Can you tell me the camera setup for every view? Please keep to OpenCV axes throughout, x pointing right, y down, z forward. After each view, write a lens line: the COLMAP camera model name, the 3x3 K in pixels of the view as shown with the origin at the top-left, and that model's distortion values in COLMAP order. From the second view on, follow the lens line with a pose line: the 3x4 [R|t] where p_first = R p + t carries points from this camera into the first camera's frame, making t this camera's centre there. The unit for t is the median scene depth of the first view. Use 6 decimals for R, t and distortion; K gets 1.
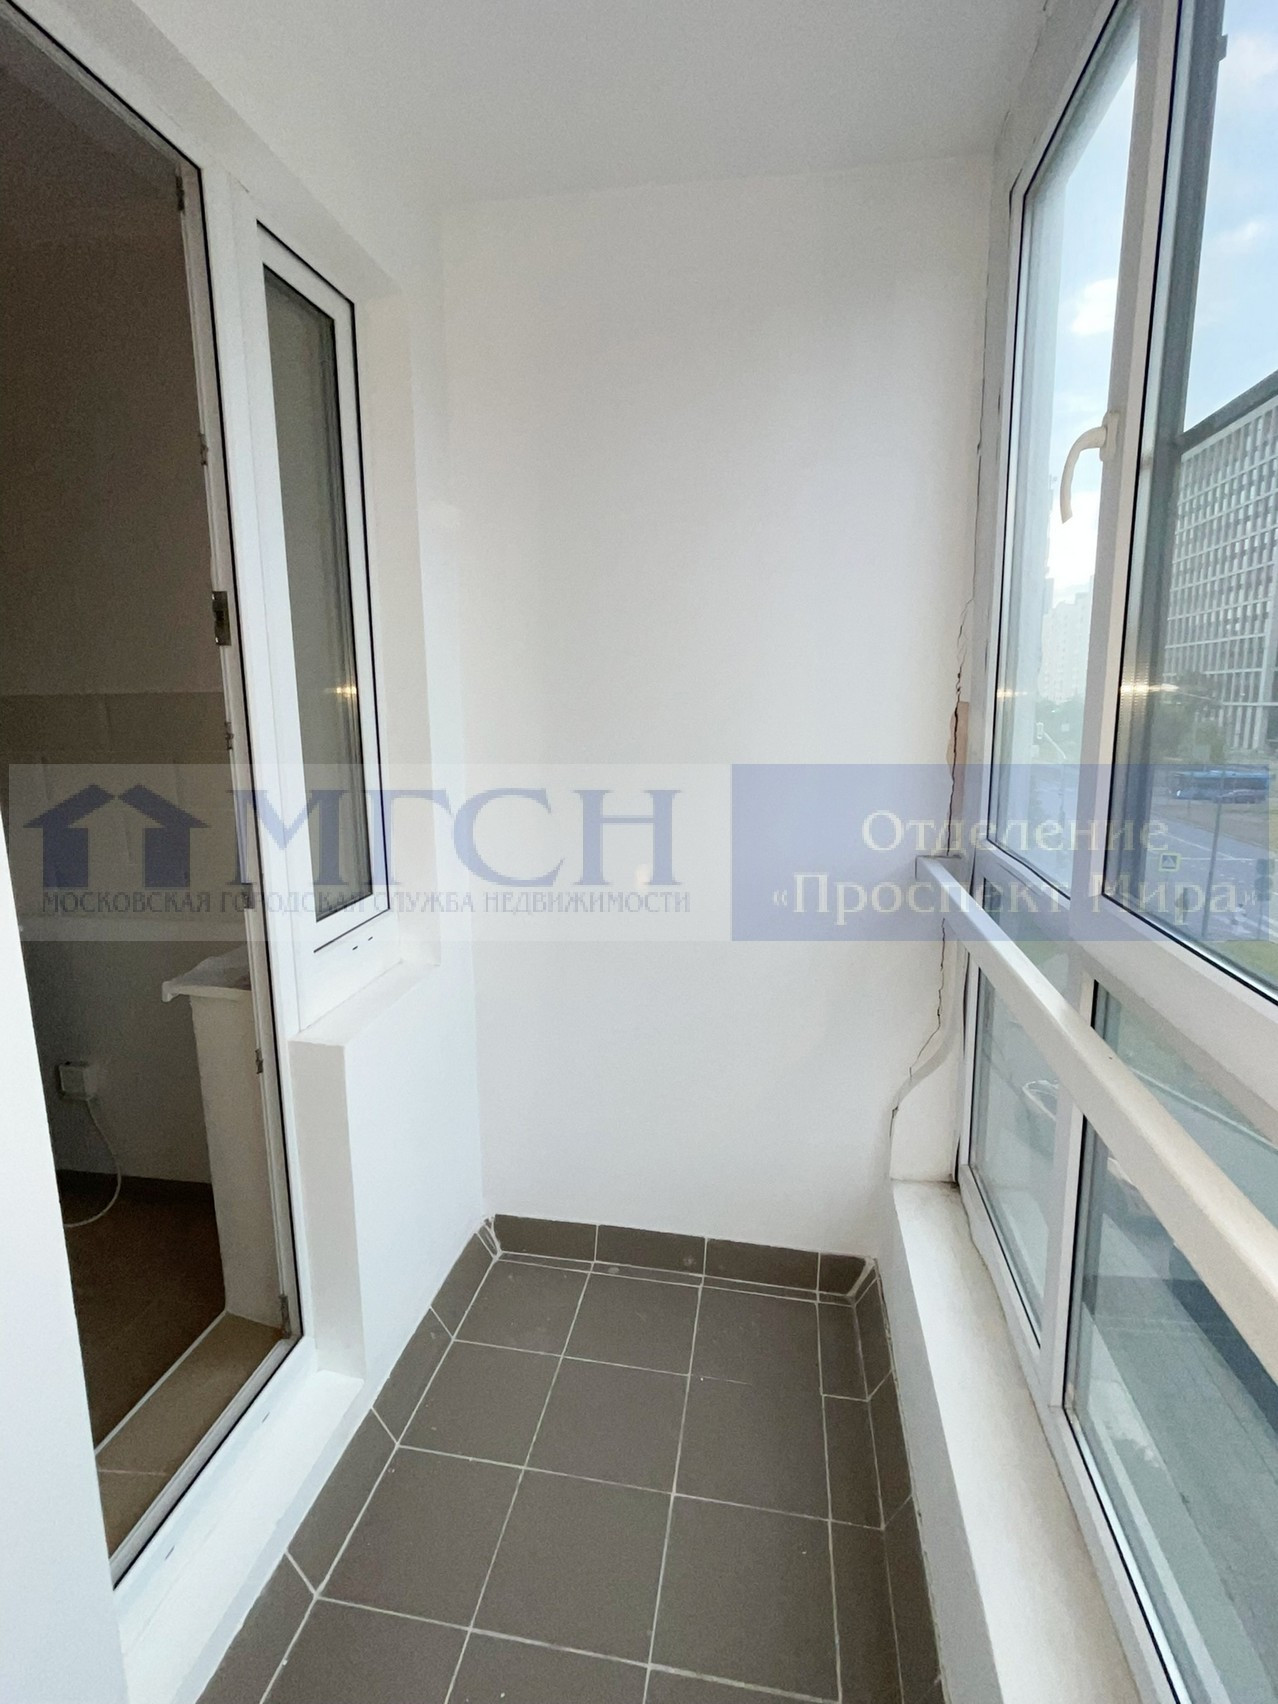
lens RADIAL K [[836.6, 0, 639.0], [0, 836.6, 852.0], [0, 0, 1]] dist [-0.002770, -0.000203]
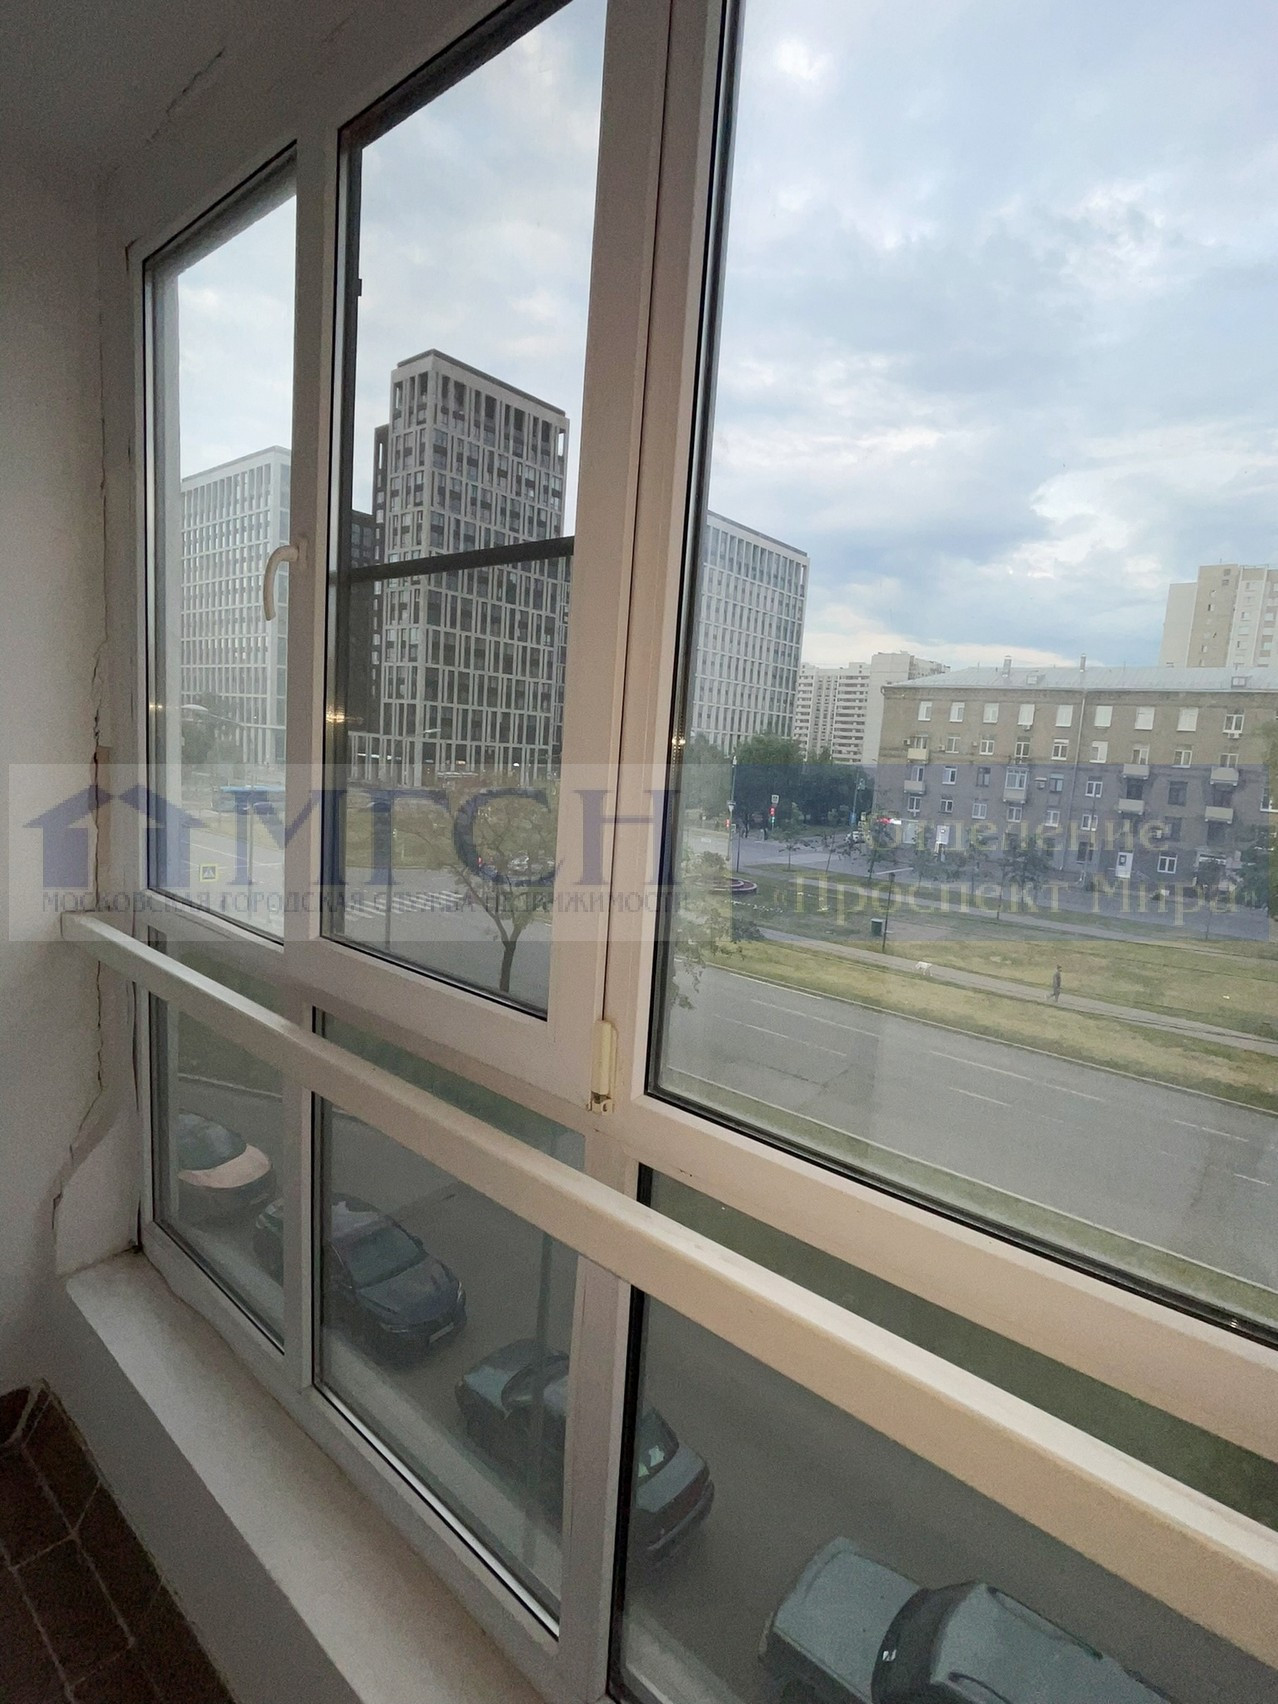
lens RADIAL K [[845.2, 0, 636.2], [0, 845.2, 838.0], [0, 0, 1]] dist [-0.001931, -0.010681]
pose [[0.502725, -0.052945, 0.862824, -0.137526], [0.081847, 0.996554, 0.013462, -0.032776], [-0.860563, 0.063852, 0.505326, 0.001654]]
